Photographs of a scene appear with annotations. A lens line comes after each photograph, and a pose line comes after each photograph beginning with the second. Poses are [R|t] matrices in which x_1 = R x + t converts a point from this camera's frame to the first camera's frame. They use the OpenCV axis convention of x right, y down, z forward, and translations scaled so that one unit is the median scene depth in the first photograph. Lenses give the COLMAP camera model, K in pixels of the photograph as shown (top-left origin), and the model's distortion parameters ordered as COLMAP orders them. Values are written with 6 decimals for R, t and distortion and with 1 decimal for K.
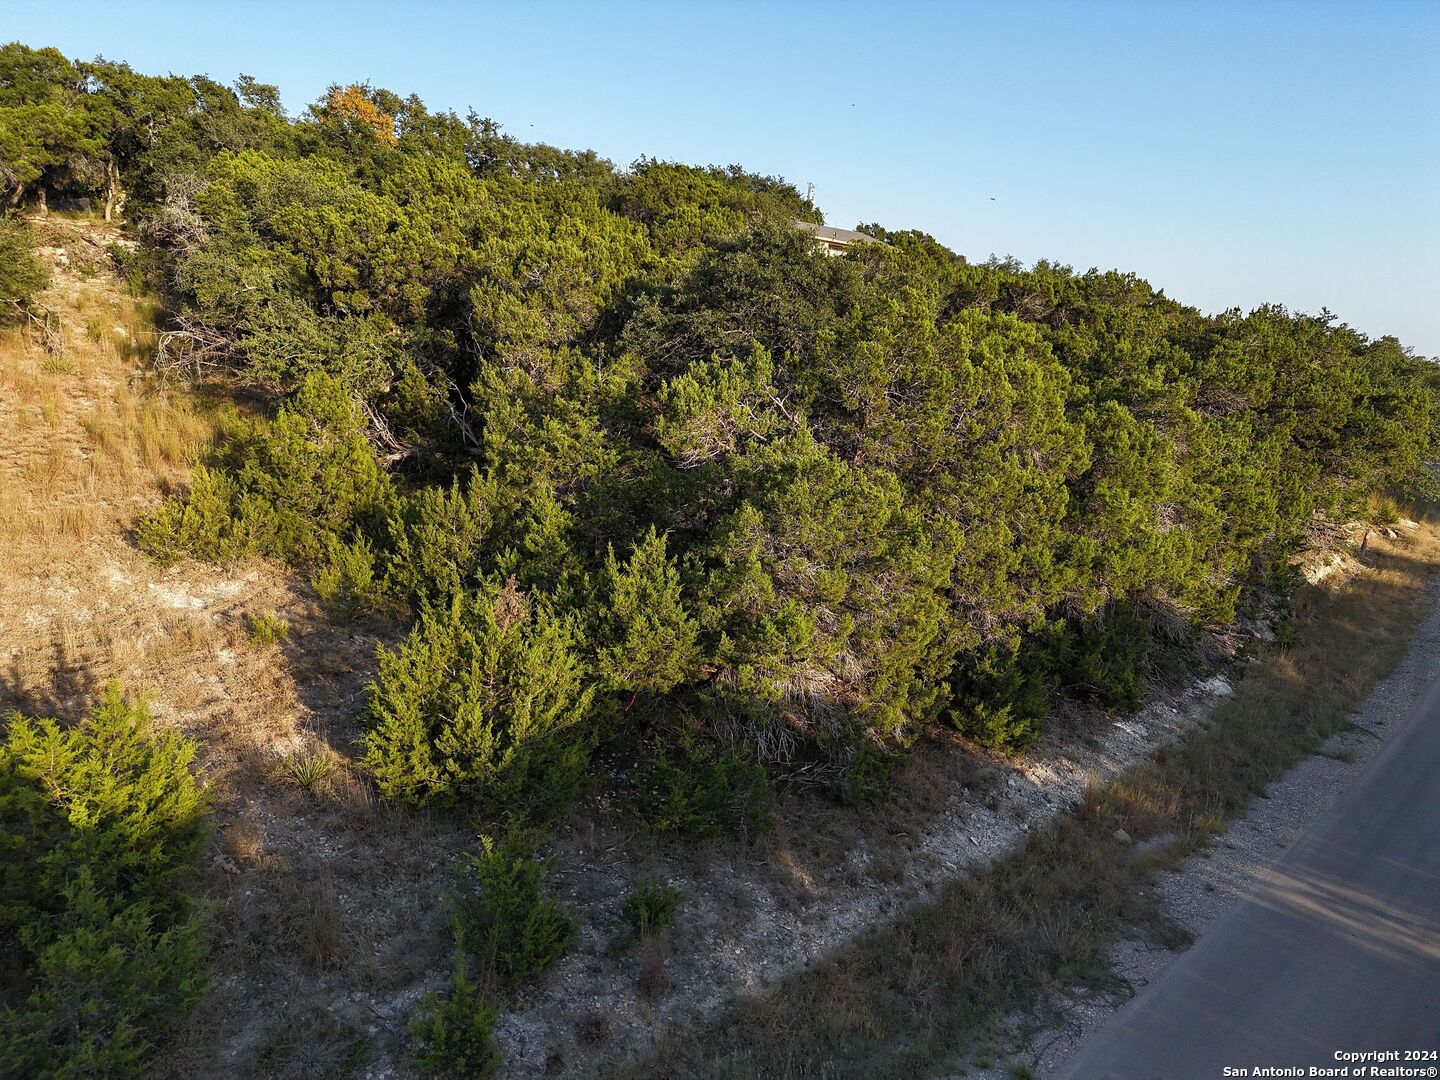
lens RADIAL K [[1010.7, 0, 717.4], [0, 1010.7, 531.0], [0, 0, 1]] dist [0.058459, -0.046549]
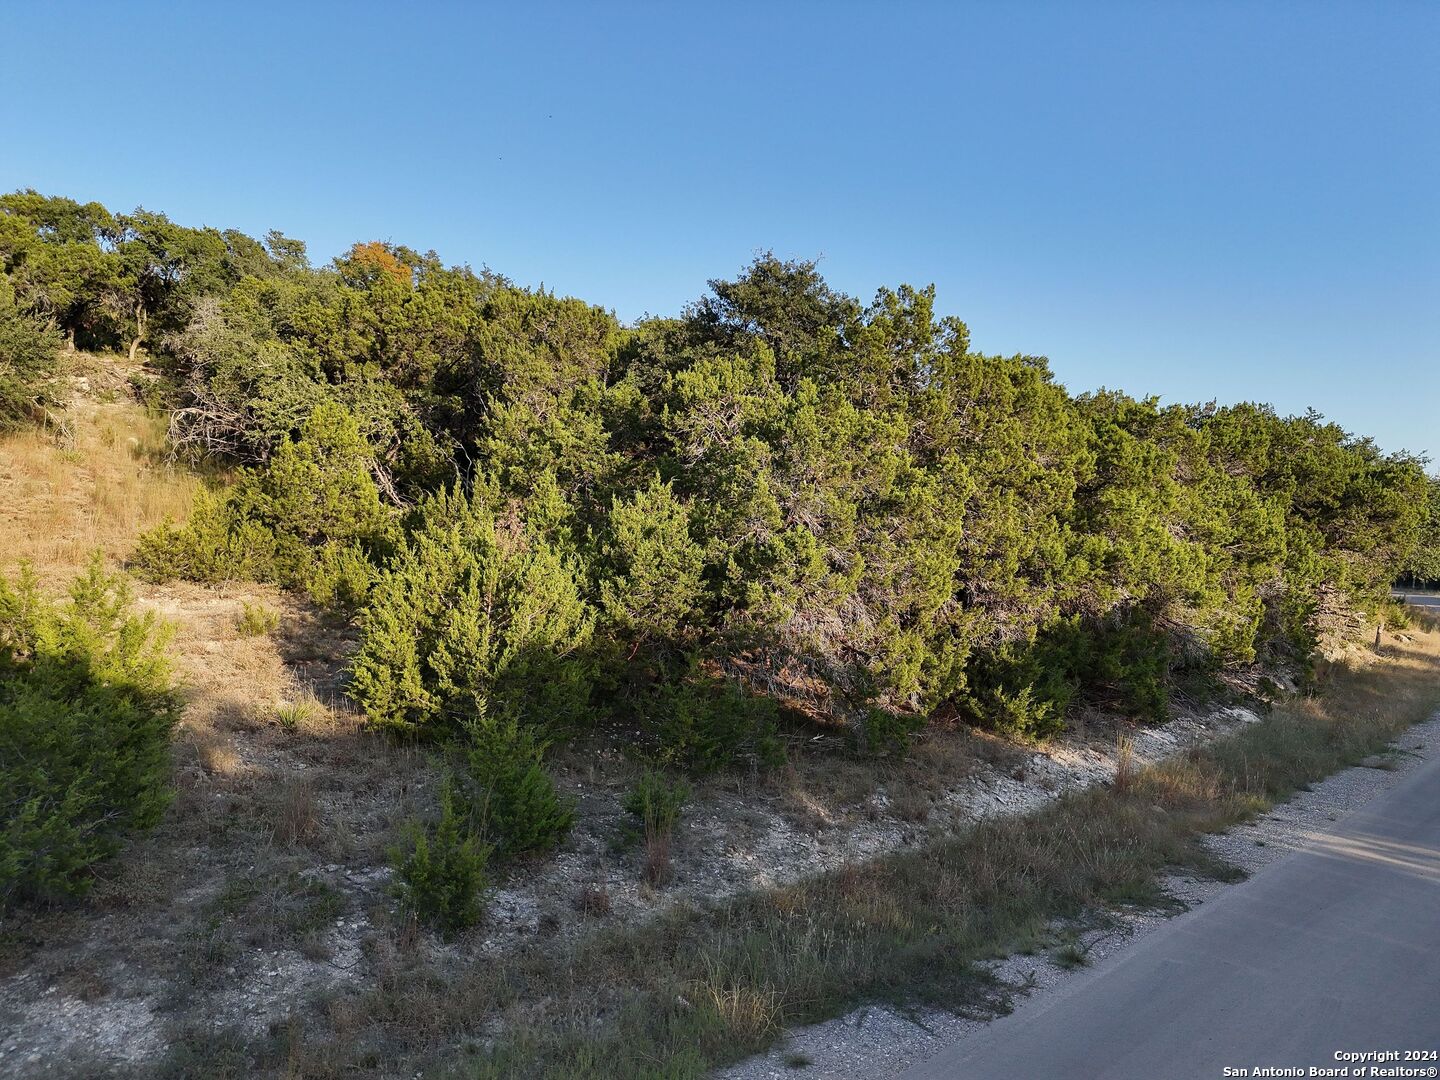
lens RADIAL K [[1010.7, 0, 718.4], [0, 1010.7, 539.5], [0, 0, 1]] dist [0.058459, -0.046549]
pose [[0.999984, -0.005309, 0.001822, -0.005488], [0.005554, 0.982927, -0.183910, 0.193682], [-0.000815, 0.183917, 0.982941, 0.033519]]
